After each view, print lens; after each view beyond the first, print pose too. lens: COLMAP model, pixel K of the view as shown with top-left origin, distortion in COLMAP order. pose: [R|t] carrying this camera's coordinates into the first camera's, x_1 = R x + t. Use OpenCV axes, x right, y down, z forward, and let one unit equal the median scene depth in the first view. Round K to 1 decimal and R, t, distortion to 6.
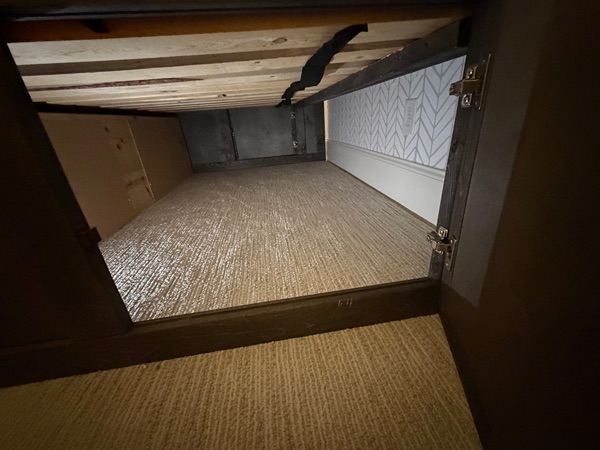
lens RADIAL K [[241.1, 0, 298.3], [0, 241.1, 224.8], [0, 0, 1]] dist [0.003475, 0.000166]
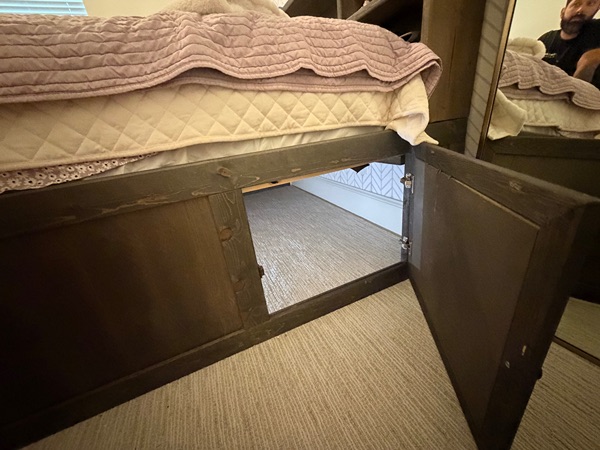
lens RADIAL K [[241.1, 0, 300.4], [0, 241.1, 225.1], [0, 0, 1]] dist [0.003475, 0.000166]
pose [[0.961953, -0.146406, 0.230678, -0.388758], [0.156240, 0.987406, -0.024855, -0.092995], [-0.224134, 0.059950, 0.972713, -0.440005]]
